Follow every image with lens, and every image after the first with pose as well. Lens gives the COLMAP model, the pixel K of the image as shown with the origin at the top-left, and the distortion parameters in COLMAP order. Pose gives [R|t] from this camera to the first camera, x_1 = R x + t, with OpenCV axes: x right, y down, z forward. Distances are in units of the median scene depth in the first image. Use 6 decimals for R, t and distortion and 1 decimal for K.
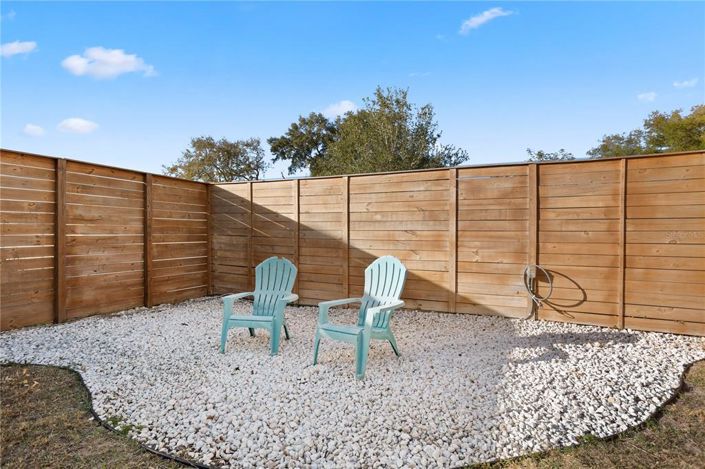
lens RADIAL K [[356.6, 0, 357.0], [0, 356.6, 231.2], [0, 0, 1]] dist [-0.020092, 0.000418]
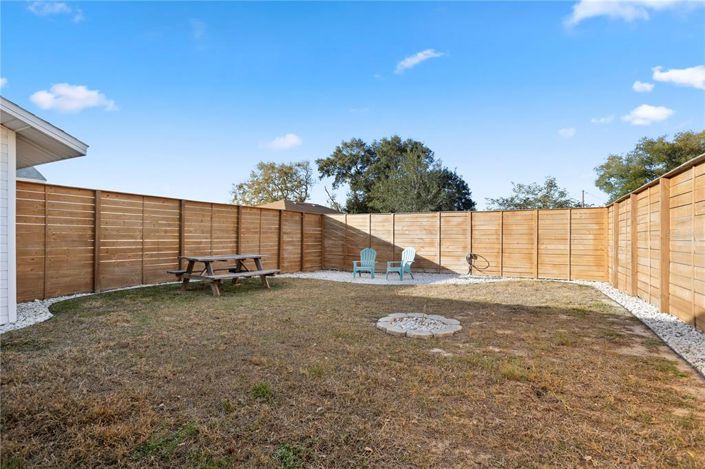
lens RADIAL K [[356.6, 0, 357.0], [0, 356.6, 231.2], [0, 0, 1]] dist [-0.020092, 0.000418]
pose [[0.996240, 0.002554, -0.086595, -0.009237], [-0.003997, 0.999856, -0.016494, -0.001106], [0.086540, 0.016778, 0.996107, -0.195828]]
